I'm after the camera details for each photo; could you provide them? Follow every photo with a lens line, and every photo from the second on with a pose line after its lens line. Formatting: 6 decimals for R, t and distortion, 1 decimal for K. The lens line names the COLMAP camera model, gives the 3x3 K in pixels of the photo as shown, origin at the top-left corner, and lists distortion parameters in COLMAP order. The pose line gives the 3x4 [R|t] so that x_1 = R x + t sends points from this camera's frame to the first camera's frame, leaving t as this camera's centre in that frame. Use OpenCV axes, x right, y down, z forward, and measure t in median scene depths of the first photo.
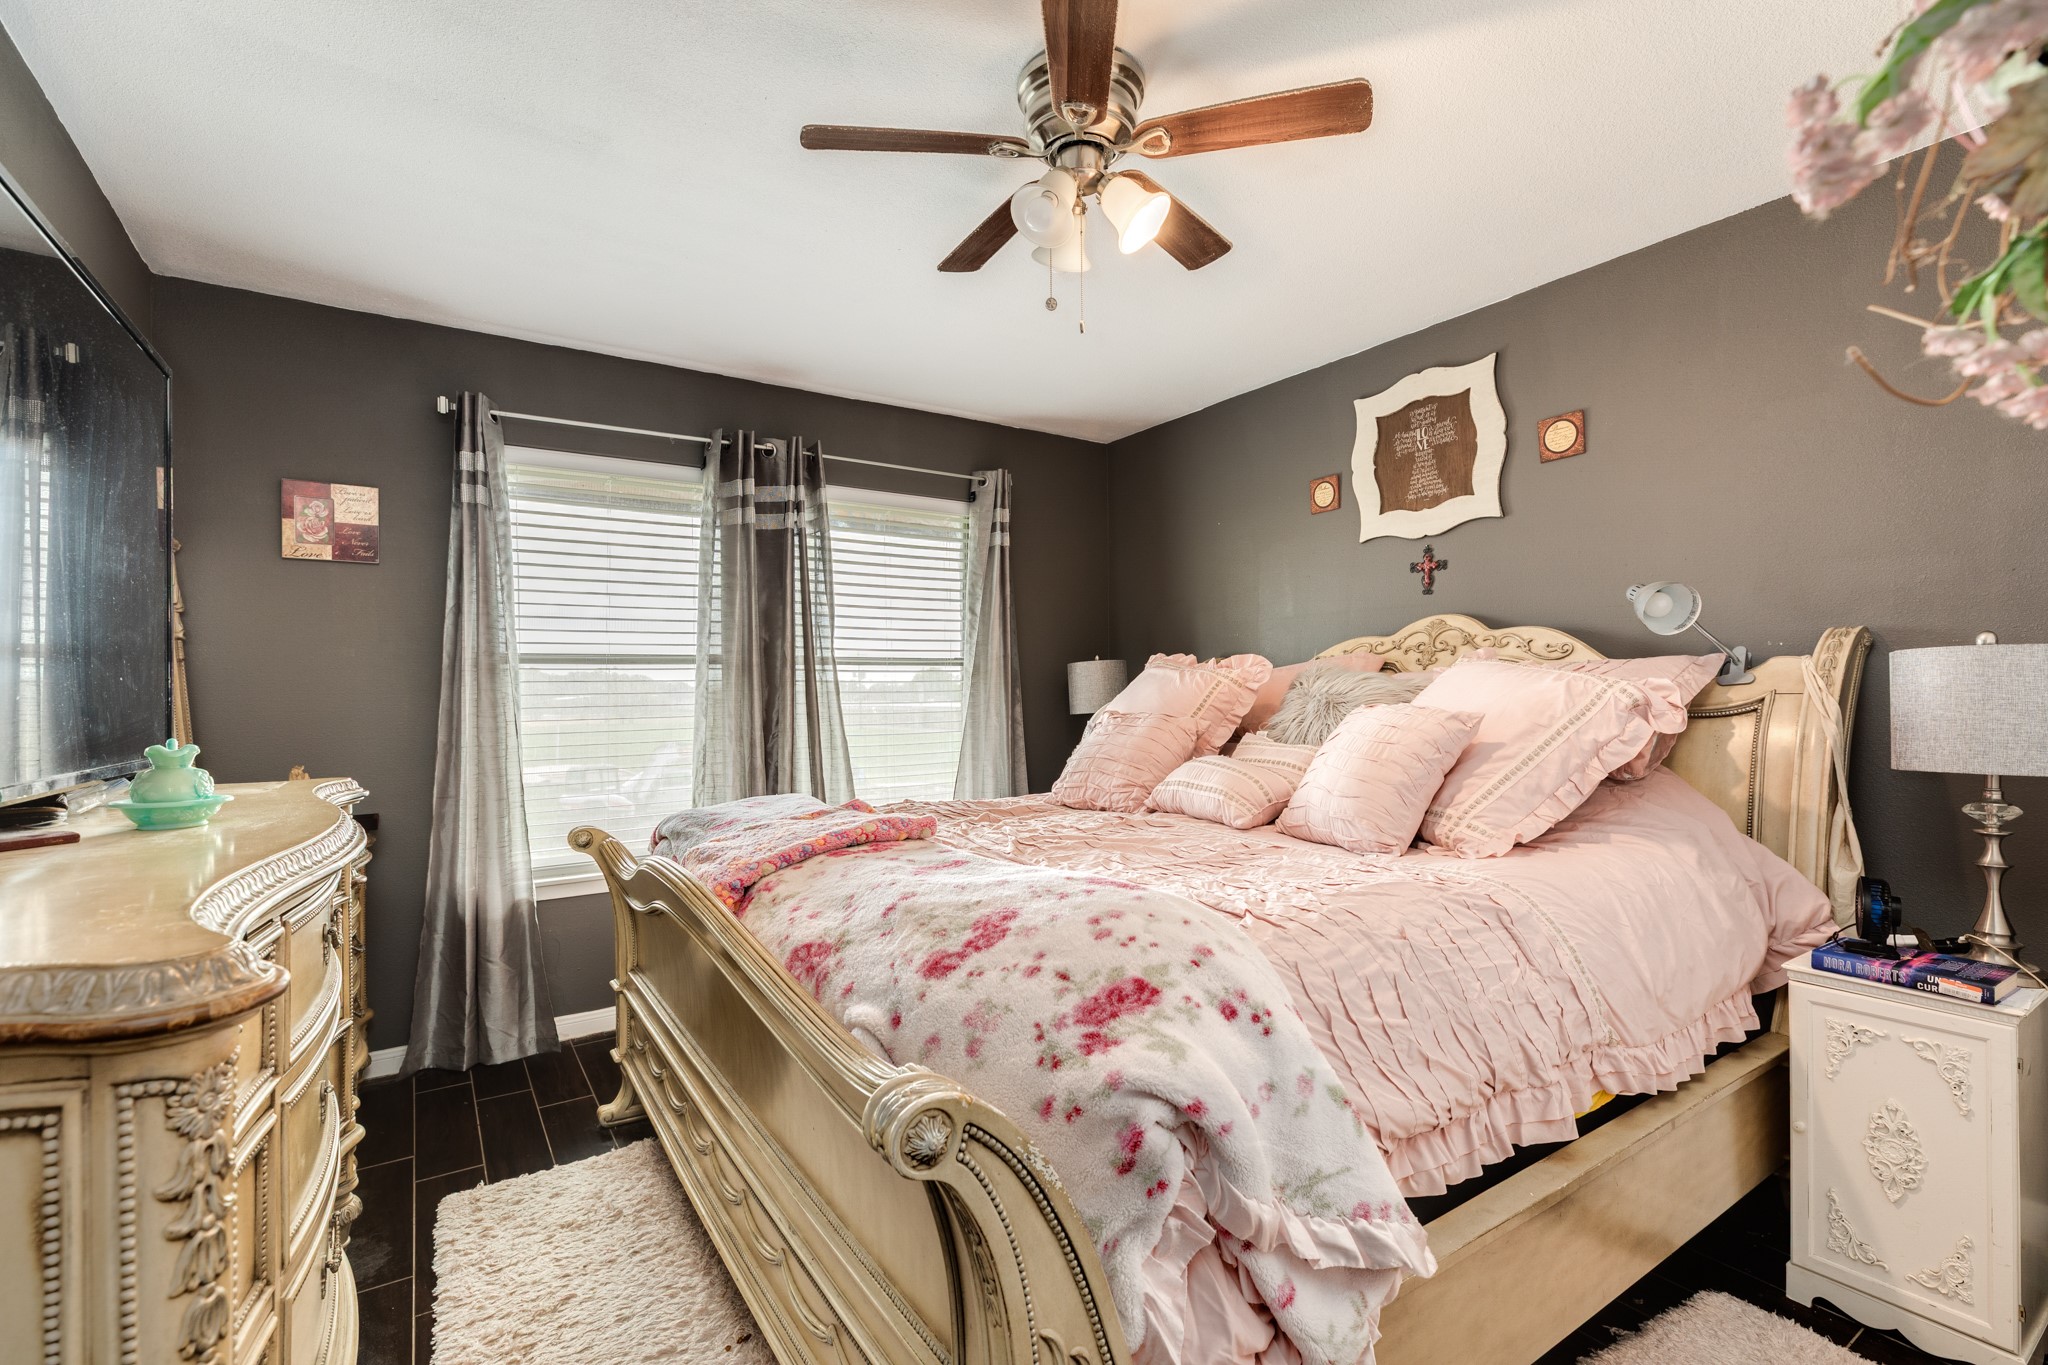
lens RADIAL K [[909.7, 0, 1033.2], [0, 909.7, 685.3], [0, 0, 1]] dist [0.002468, -0.000211]
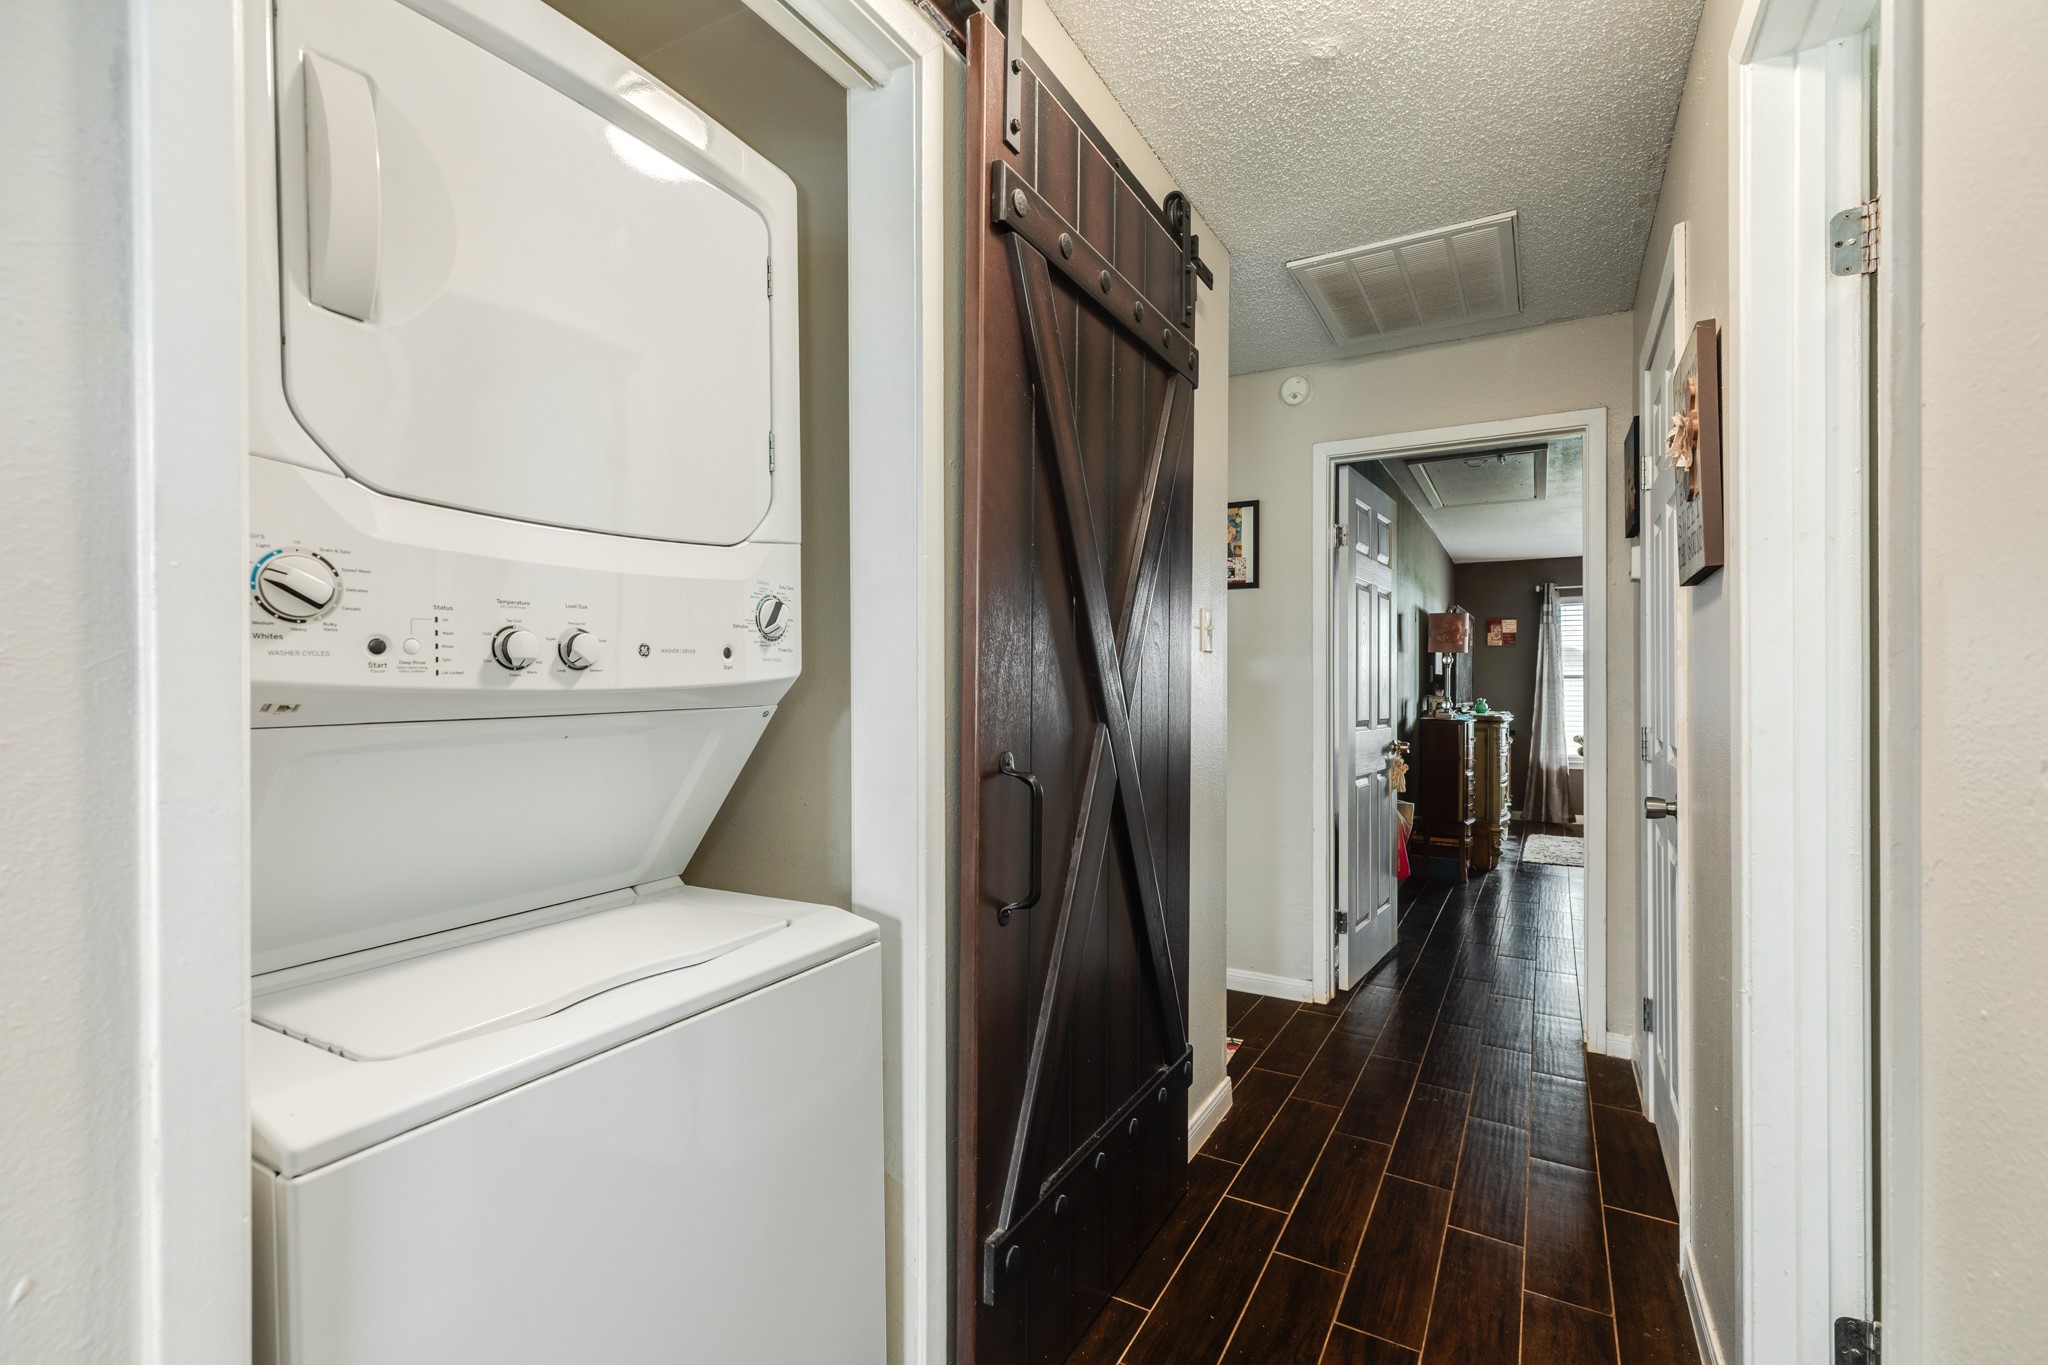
lens RADIAL K [[909.7, 0, 1034.8], [0, 909.7, 685.2], [0, 0, 1]] dist [0.002468, -0.000211]
pose [[0.441076, 0.004294, -0.897460, 1.209900], [-0.011901, 0.999929, -0.001064, 0.015067], [0.897391, 0.011150, 0.441095, -1.657278]]
